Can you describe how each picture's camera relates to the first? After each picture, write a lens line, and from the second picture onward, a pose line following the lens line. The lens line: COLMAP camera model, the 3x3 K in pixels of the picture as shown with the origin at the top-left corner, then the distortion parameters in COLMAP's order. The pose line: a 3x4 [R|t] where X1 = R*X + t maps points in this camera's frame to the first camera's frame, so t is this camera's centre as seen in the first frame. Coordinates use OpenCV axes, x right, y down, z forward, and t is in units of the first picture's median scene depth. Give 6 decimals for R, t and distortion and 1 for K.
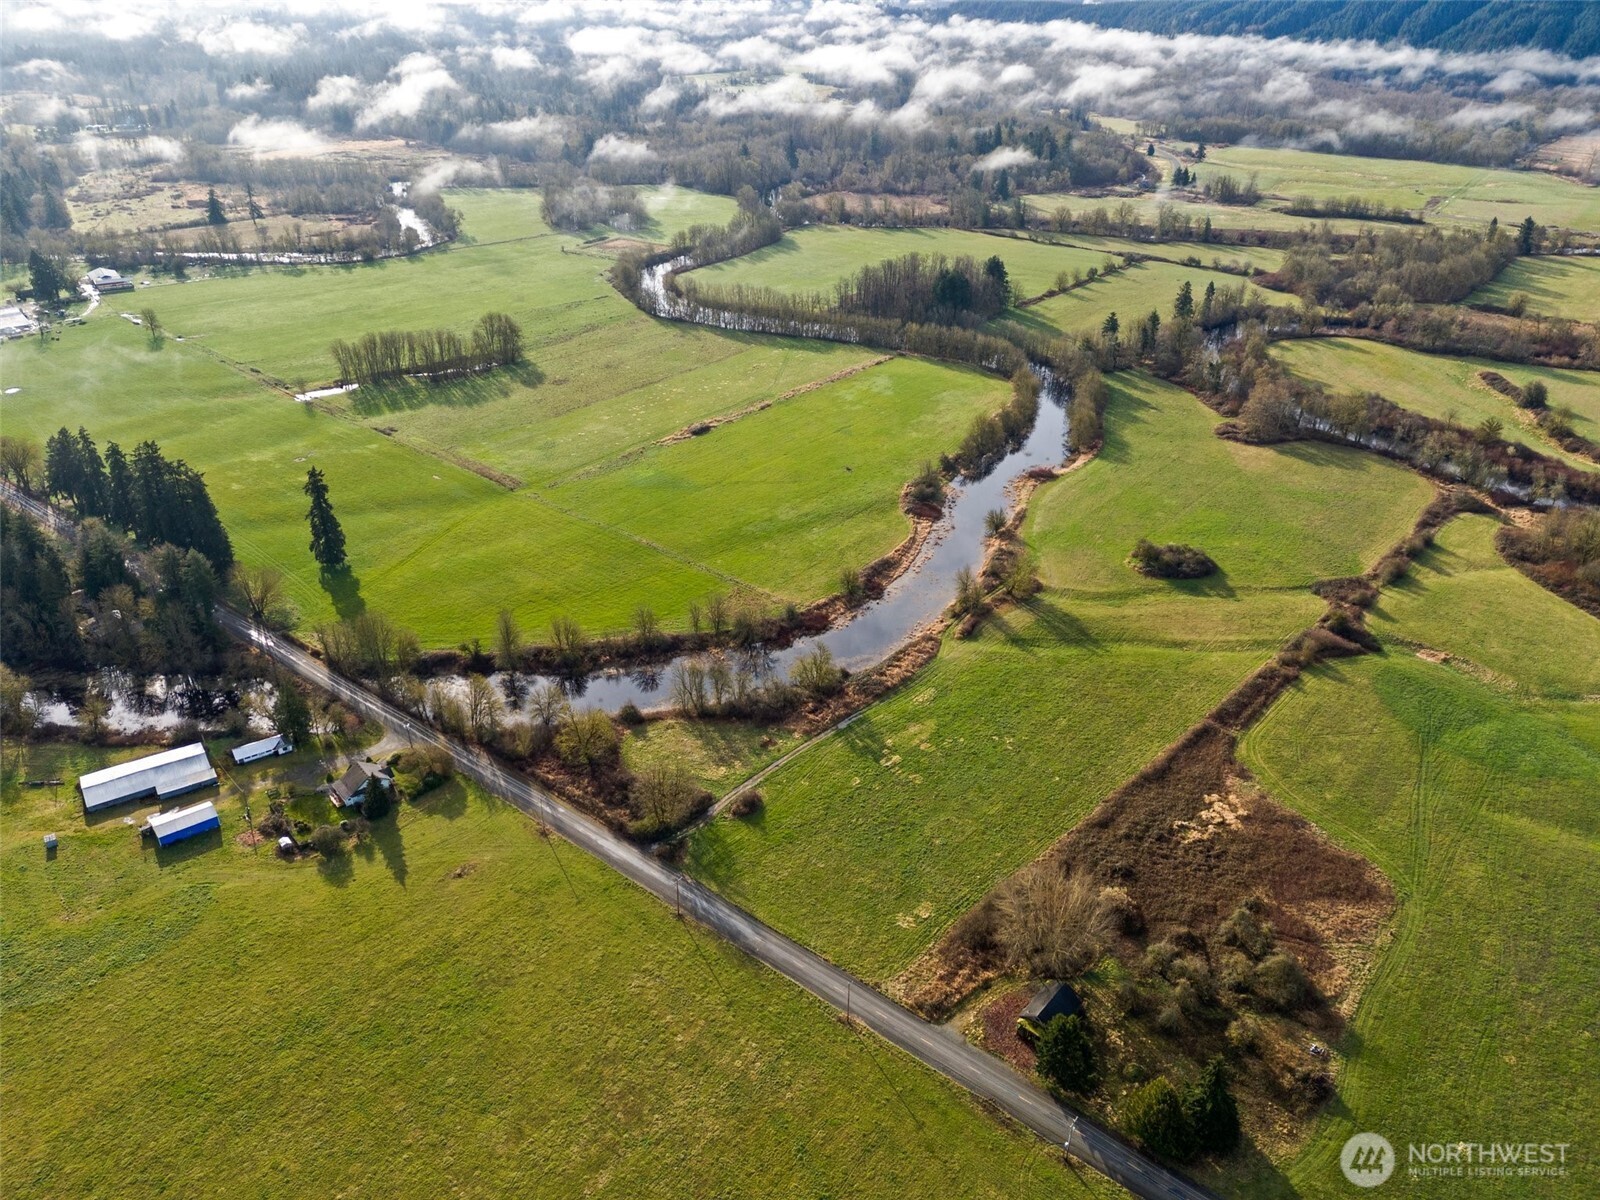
lens RADIAL K [[1173.0, 0, 800.0], [0, 1173.0, 600.0], [0, 0, 1]] dist [0.090469, -0.093964]
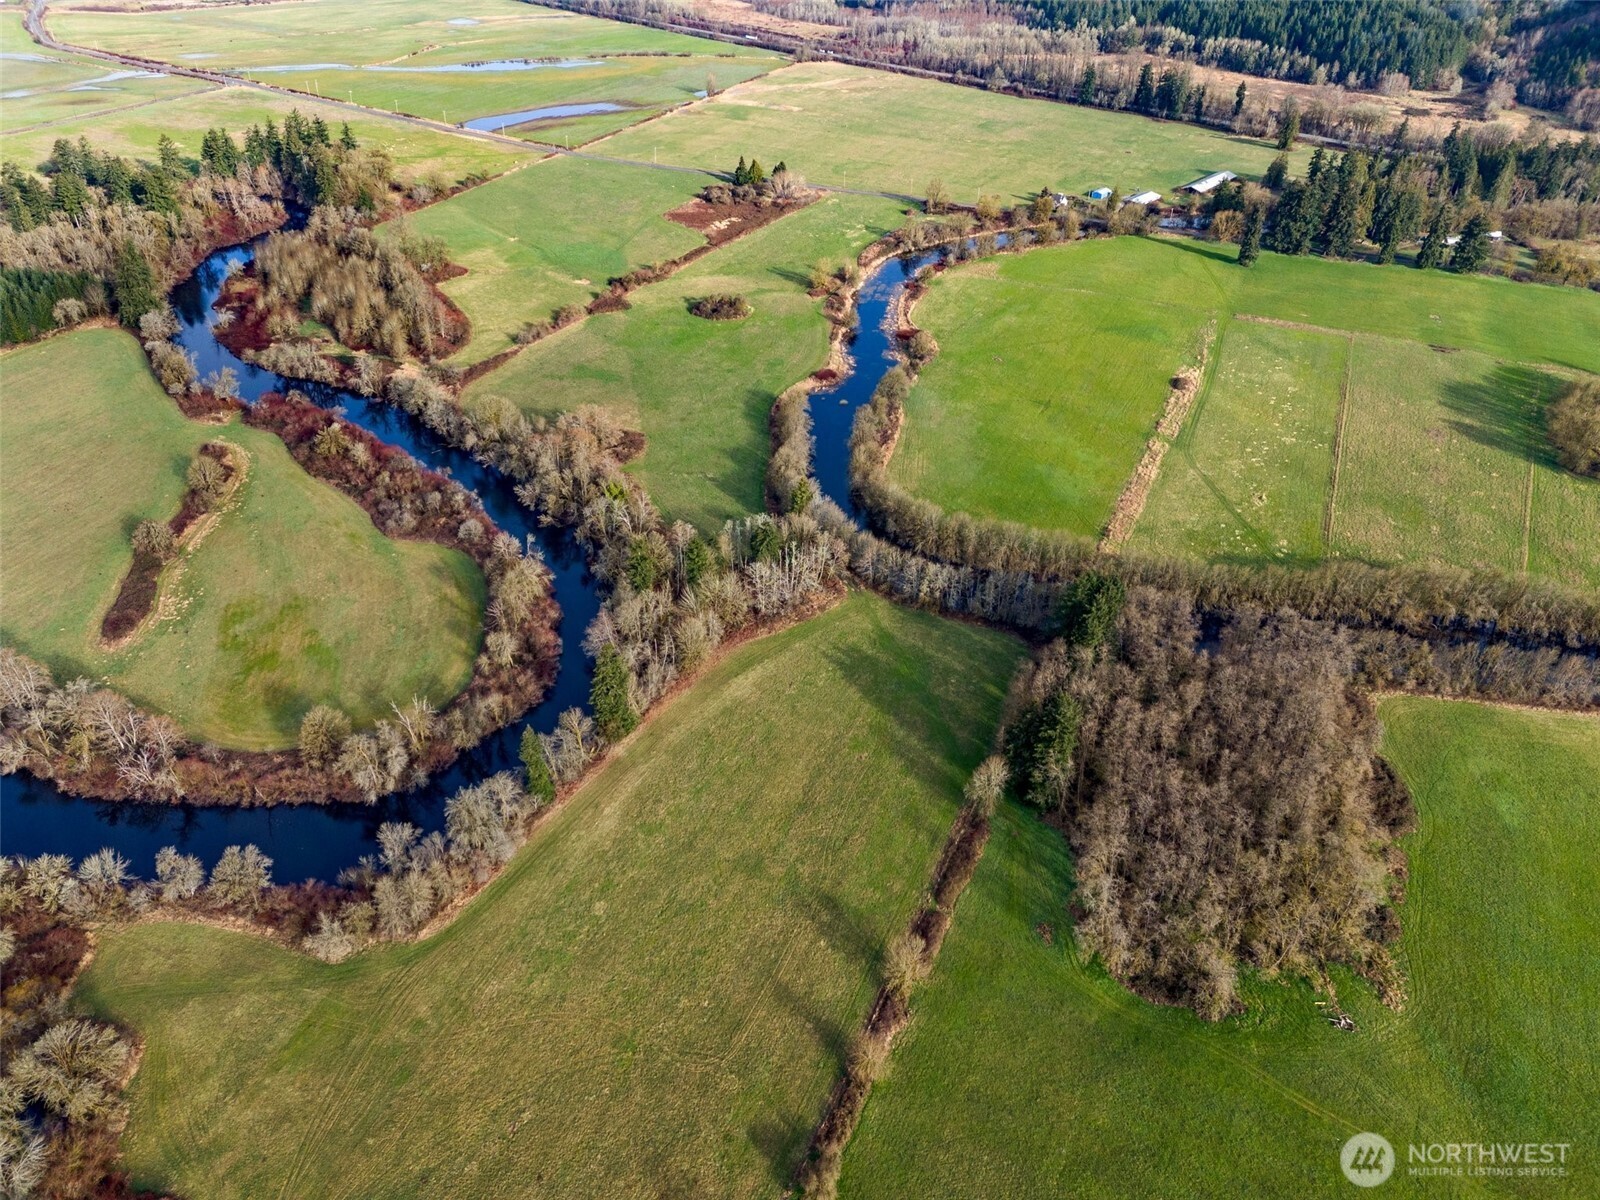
lens RADIAL K [[1185.5, 0, 800.0], [0, 1185.5, 600.0], [0, 0, 1]] dist [0.085622, -0.077811]
pose [[-0.973351, 0.094605, -0.208898, 0.571693], [-0.137947, 0.486147, 0.862921, -1.128338], [0.183192, 0.868741, -0.460141, 2.042301]]
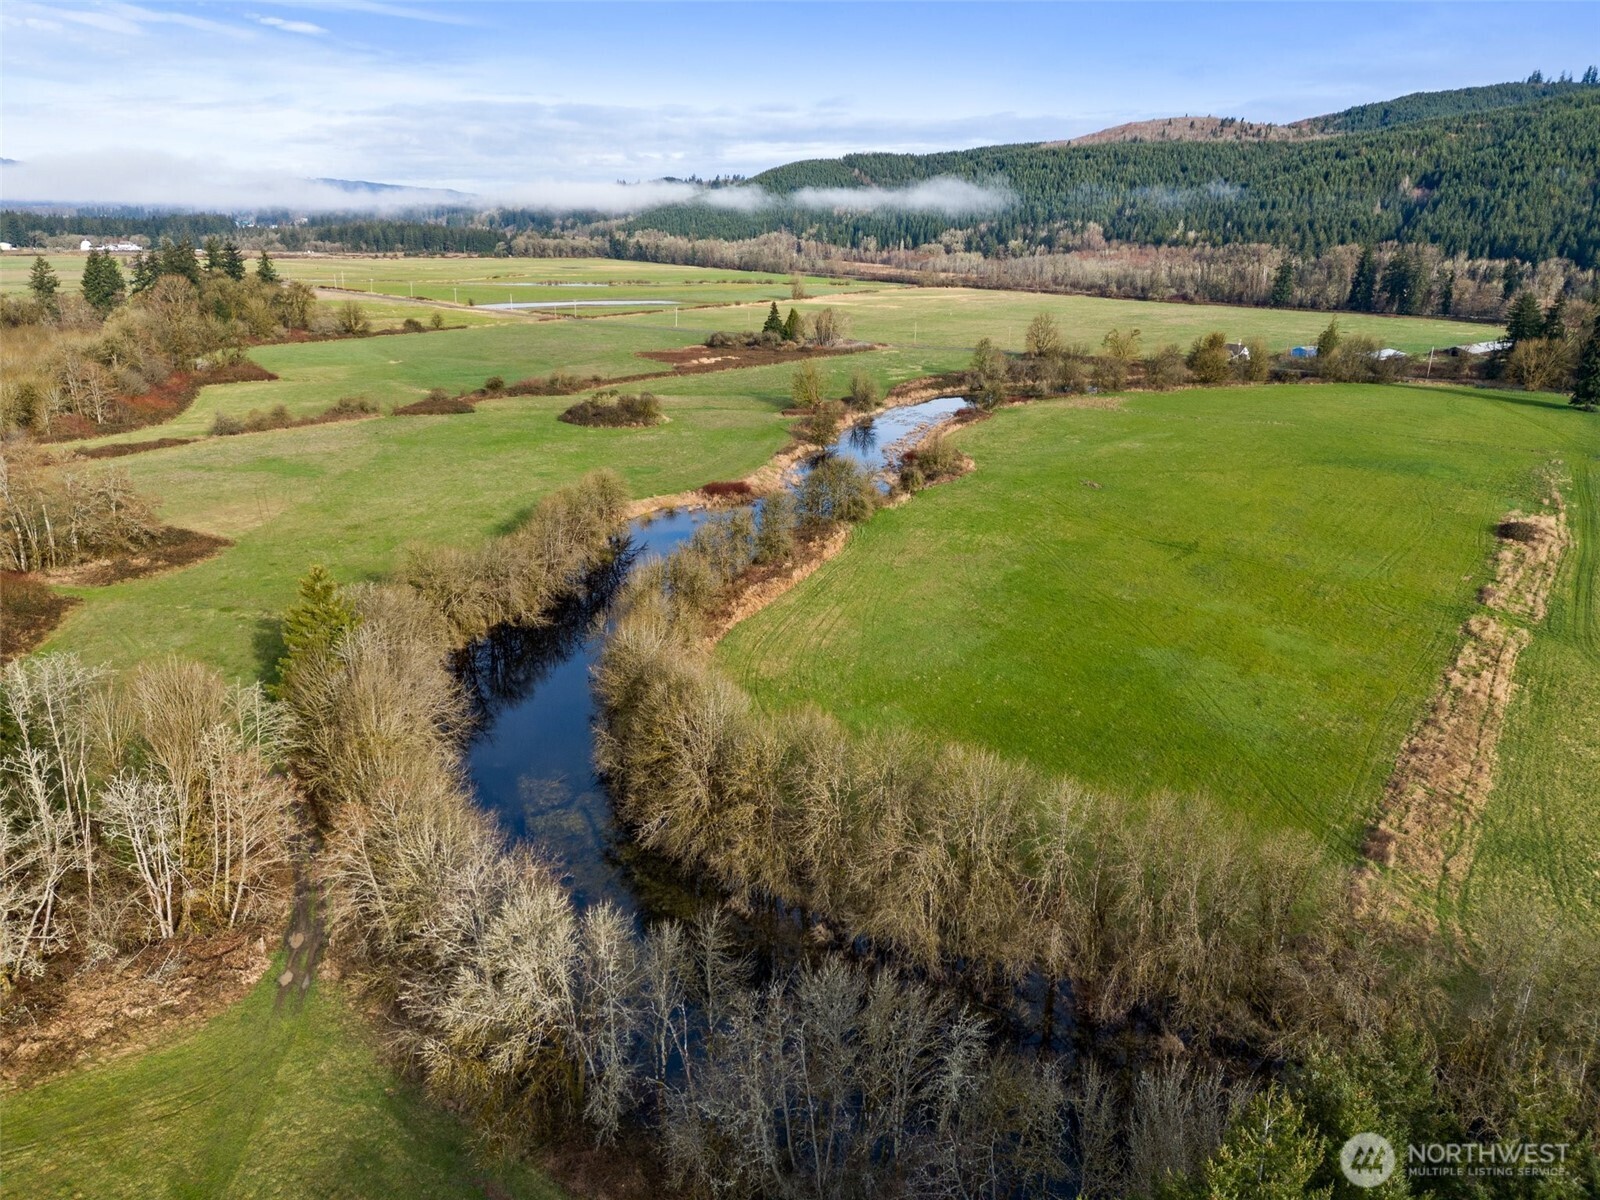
lens RADIAL K [[1178.2, 0, 800.0], [0, 1178.2, 600.0], [0, 0, 1]] dist [0.039215, -0.026485]
pose [[-0.997767, -0.017560, -0.064446, 0.247995], [-0.058404, 0.697547, 0.714155, -0.538630], [0.032414, 0.716324, -0.697015, 1.716982]]
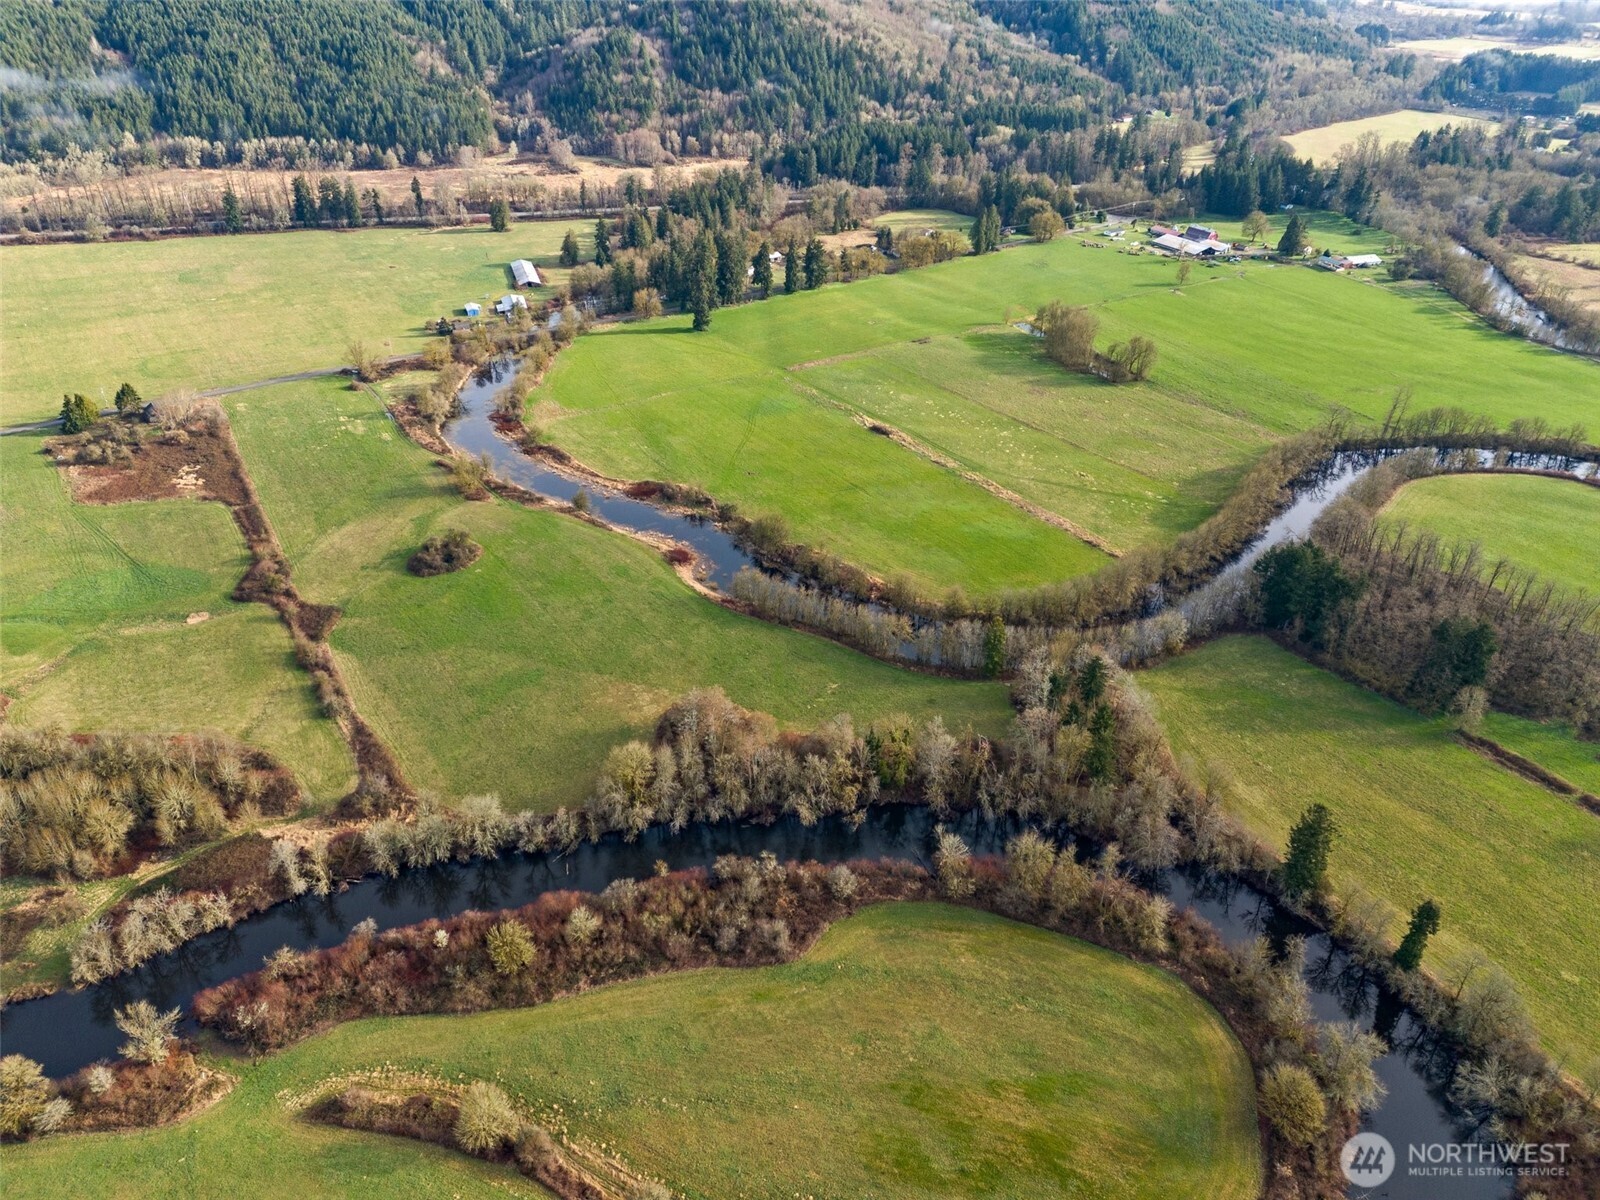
lens RADIAL K [[1173.0, 0, 800.0], [0, 1173.0, 600.0], [0, 0, 1]] dist [0.090469, -0.093964]
pose [[-0.294243, 0.465278, -0.834828, 1.192335], [-0.463844, 0.694205, 0.550390, -0.782425], [0.835626, 0.549178, 0.011552, 1.340454]]
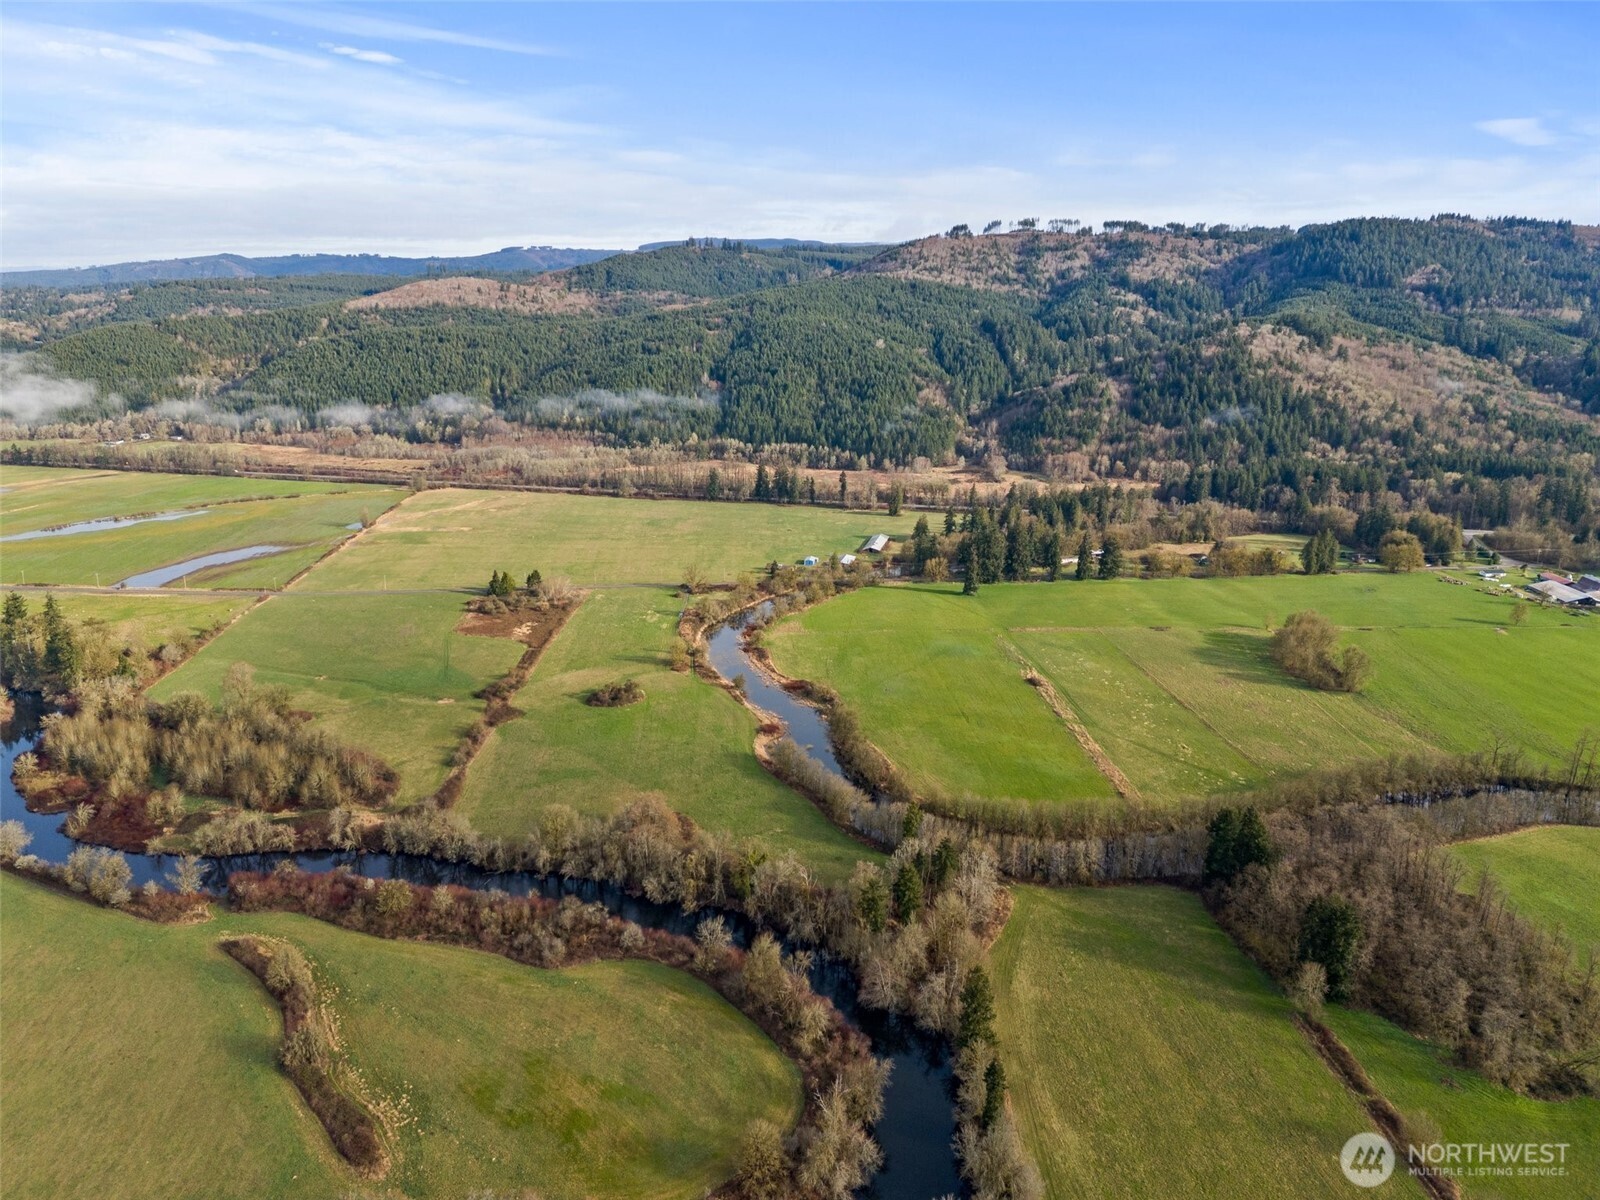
lens RADIAL K [[1173.0, 0, 800.0], [0, 1173.0, 600.0], [0, 0, 1]] dist [0.090469, -0.093964]
pose [[-0.742518, 0.152776, -0.652170, 1.110133], [-0.328295, 0.765675, 0.553141, -1.029357], [0.583857, 0.624822, -0.518372, 1.880846]]
